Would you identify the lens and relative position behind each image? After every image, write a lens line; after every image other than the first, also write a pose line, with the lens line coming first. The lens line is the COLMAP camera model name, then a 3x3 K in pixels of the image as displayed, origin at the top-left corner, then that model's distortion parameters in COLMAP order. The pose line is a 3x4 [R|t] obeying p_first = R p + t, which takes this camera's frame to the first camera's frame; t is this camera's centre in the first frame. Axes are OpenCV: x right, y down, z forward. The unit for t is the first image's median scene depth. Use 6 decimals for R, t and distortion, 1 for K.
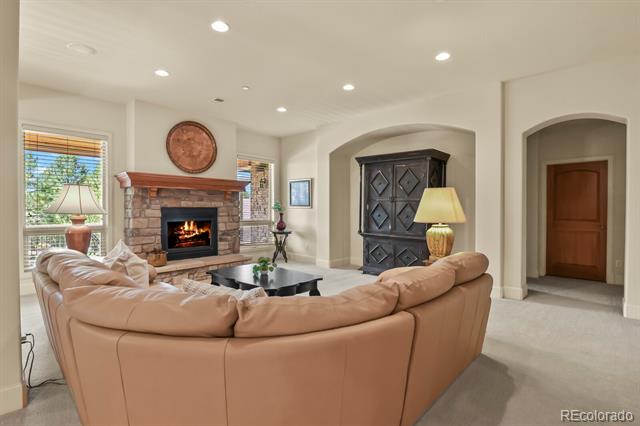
lens RADIAL K [[310.8, 0, 323.4], [0, 310.8, 211.8], [0, 0, 1]] dist [-0.012175, -0.001510]
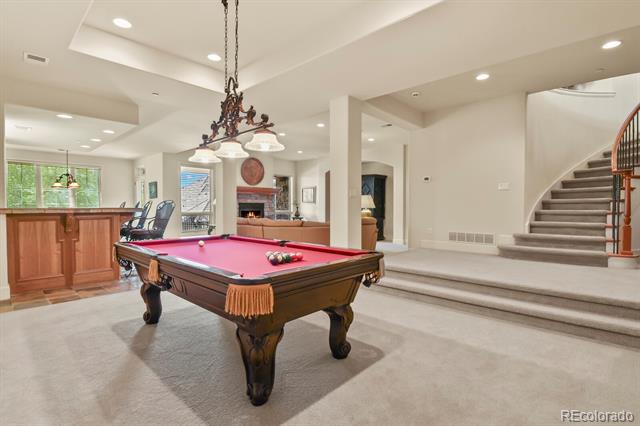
lens RADIAL K [[310.8, 0, 323.4], [0, 310.8, 211.8], [0, 0, 1]] dist [-0.012175, -0.001510]
pose [[0.999997, 0.000893, -0.002062, 0.012818], [-0.000884, 0.999990, 0.004330, 0.027268], [0.002066, -0.004328, 0.999989, -0.791591]]
